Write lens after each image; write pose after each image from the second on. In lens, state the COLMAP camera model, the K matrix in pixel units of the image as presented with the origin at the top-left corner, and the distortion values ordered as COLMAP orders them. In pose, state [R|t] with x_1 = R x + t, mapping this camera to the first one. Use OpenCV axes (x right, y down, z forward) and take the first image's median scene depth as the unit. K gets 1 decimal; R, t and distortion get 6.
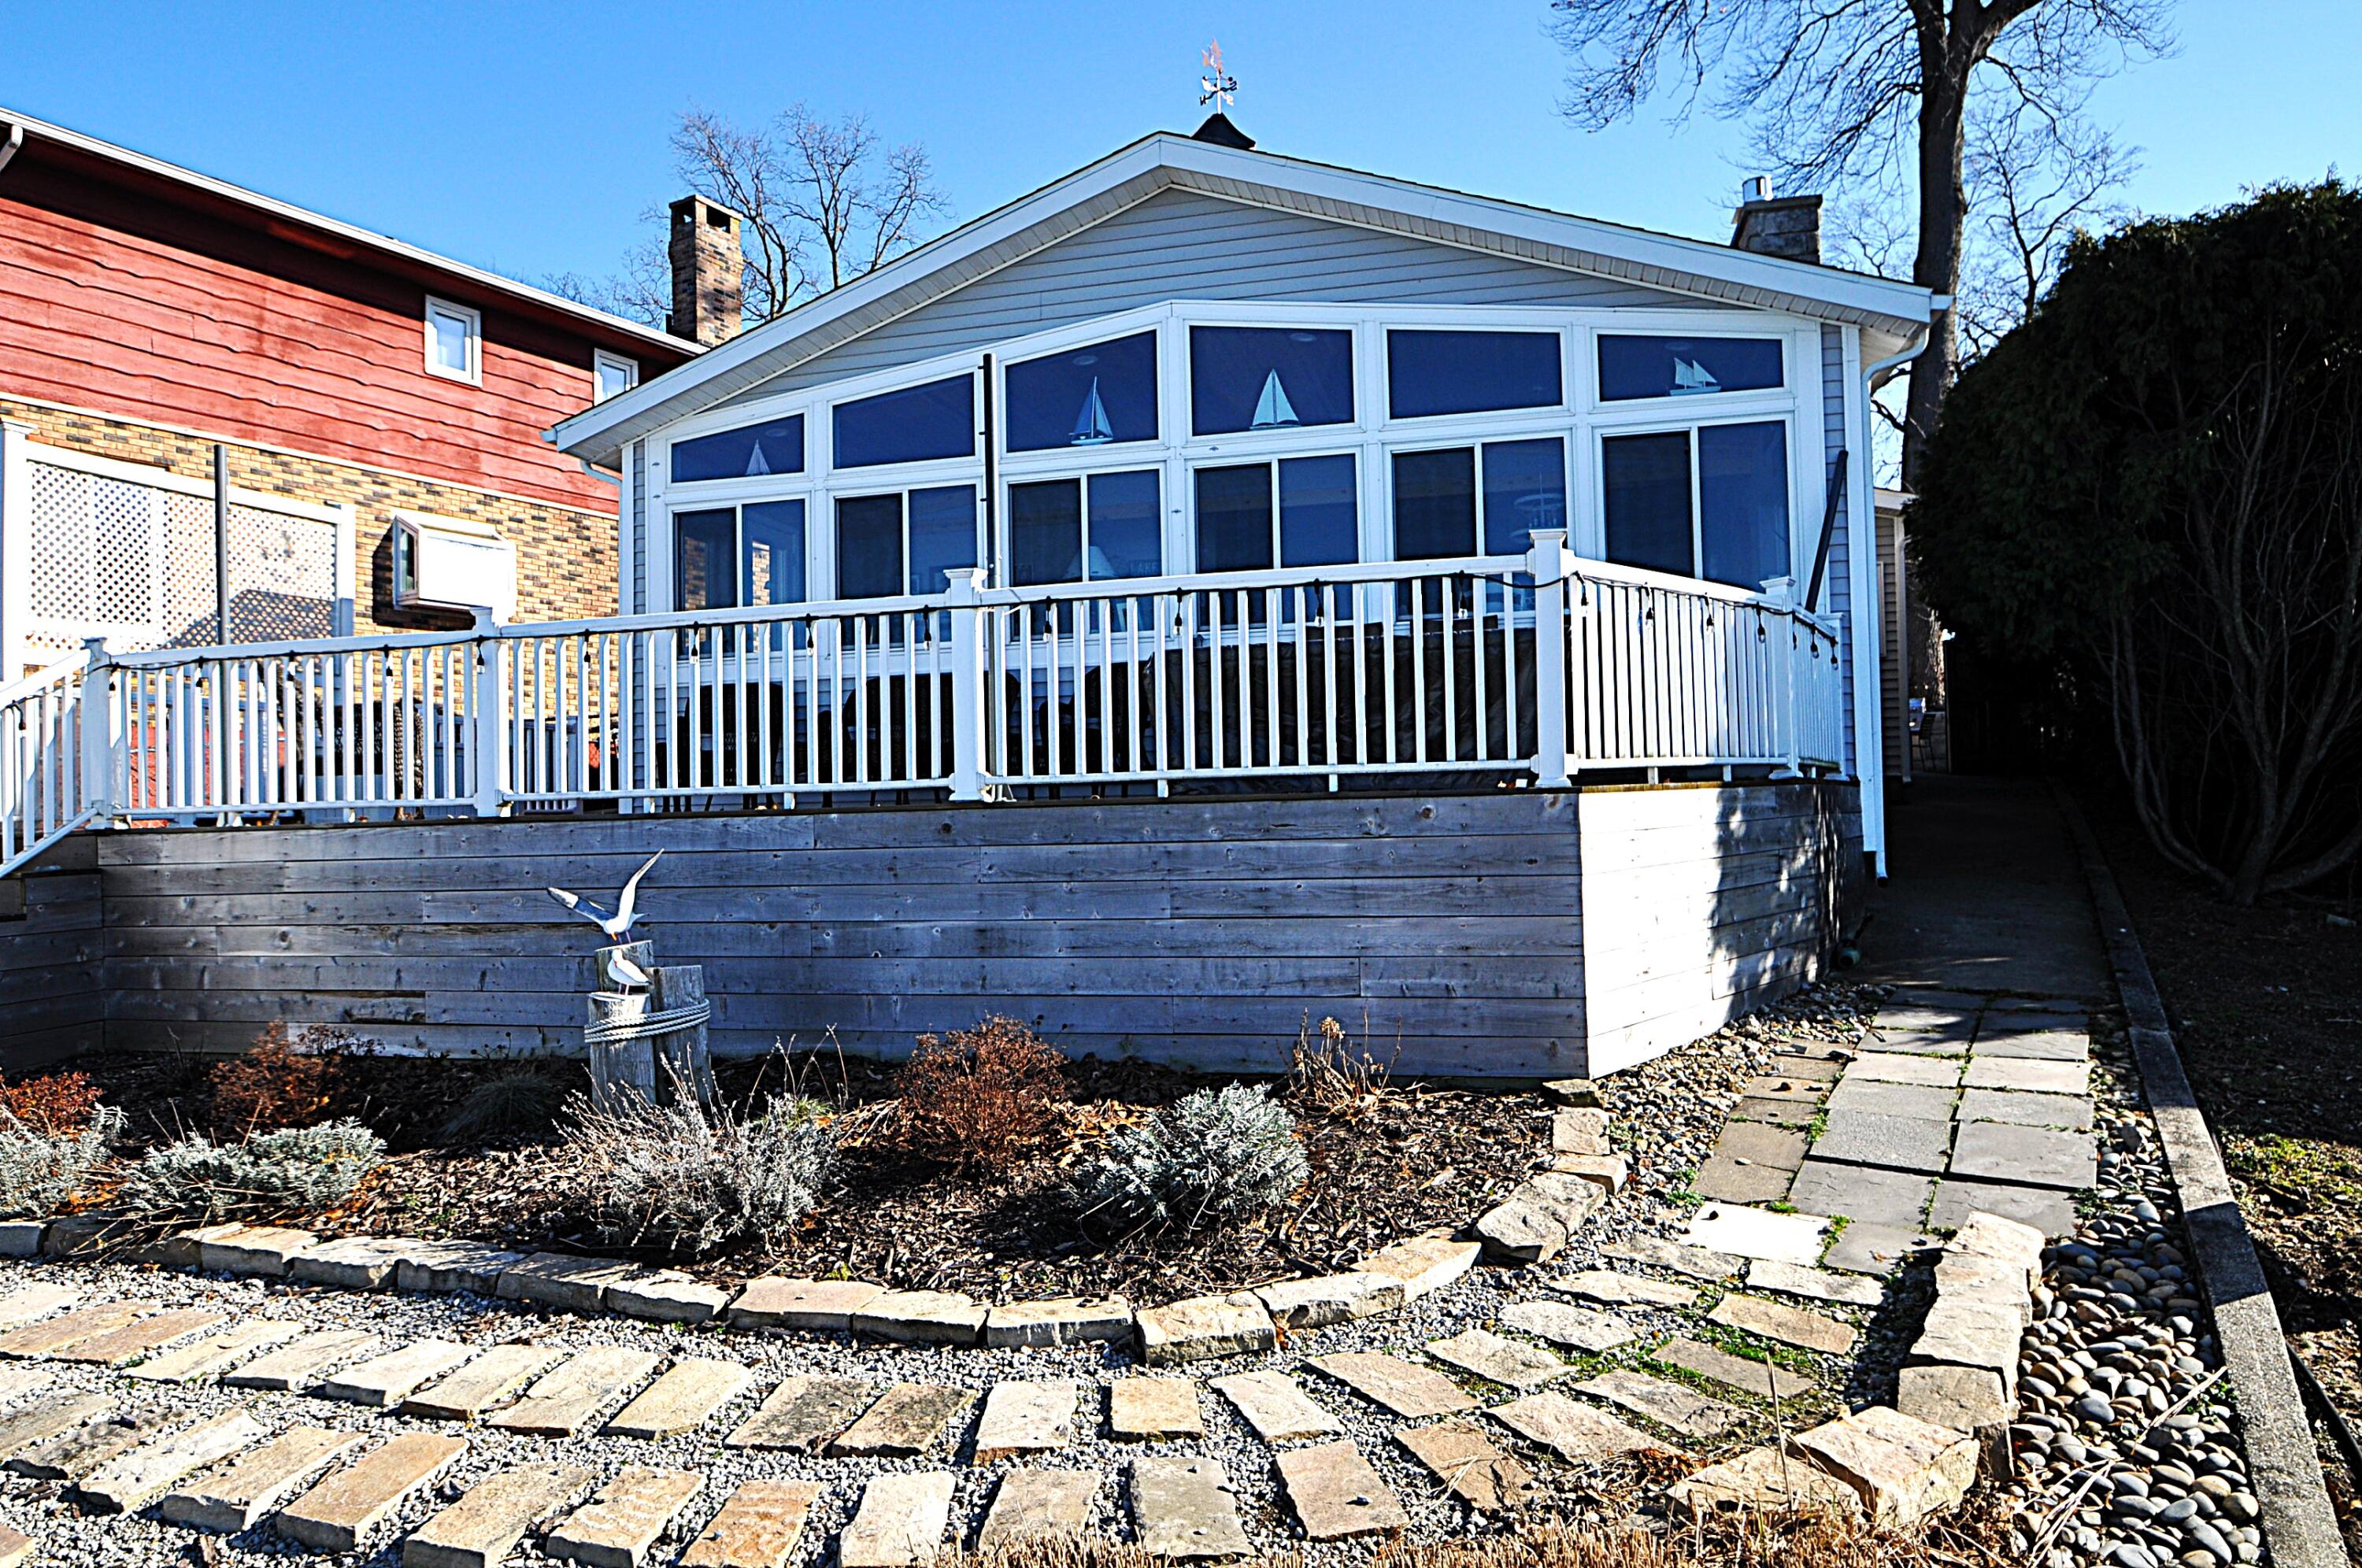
lens RADIAL K [[1341.3, 0, 1181.0], [0, 1341.3, 784.0], [0, 0, 1]] dist [-0.030929, -0.000458]
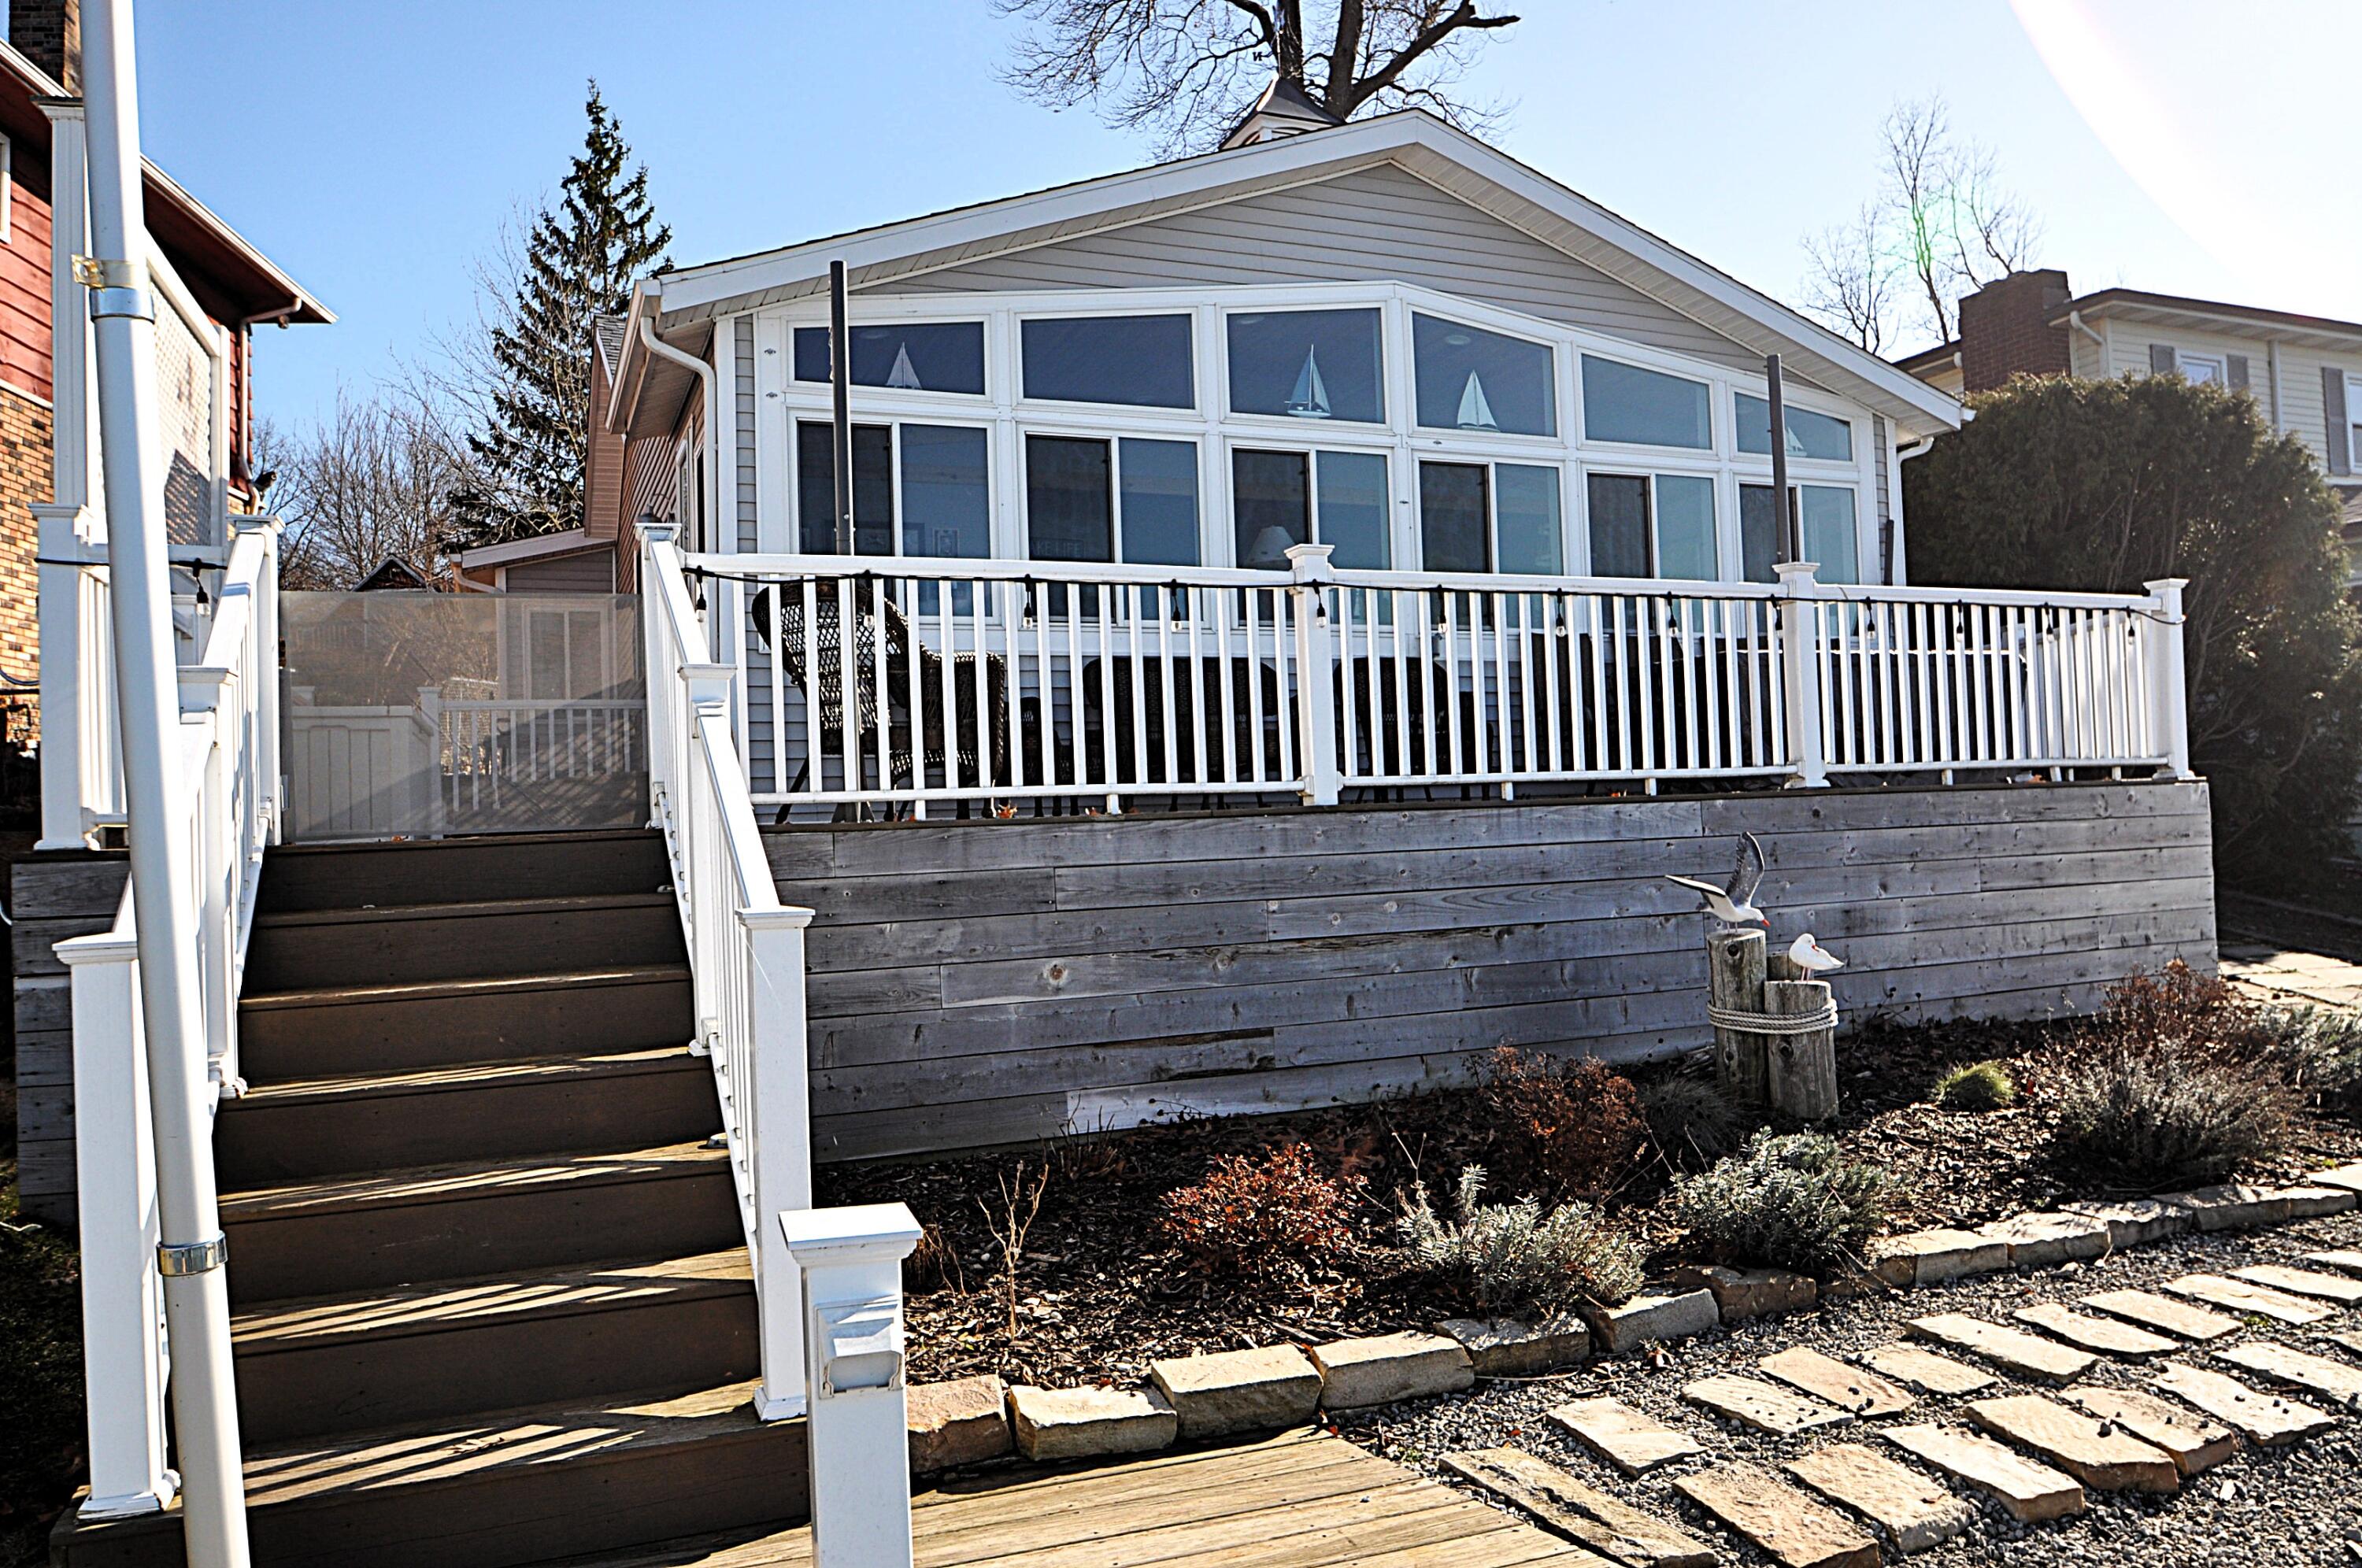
lens RADIAL K [[1582.9, 0, 1180.4], [0, 1582.9, 789.2], [0, 0, 1]] dist [-0.031987, 0.004516]
pose [[0.818391, 0.011314, 0.574551, -0.789953], [0.003275, 0.999698, -0.024352, 0.026459], [-0.574653, 0.021811, 0.818107, 0.184375]]
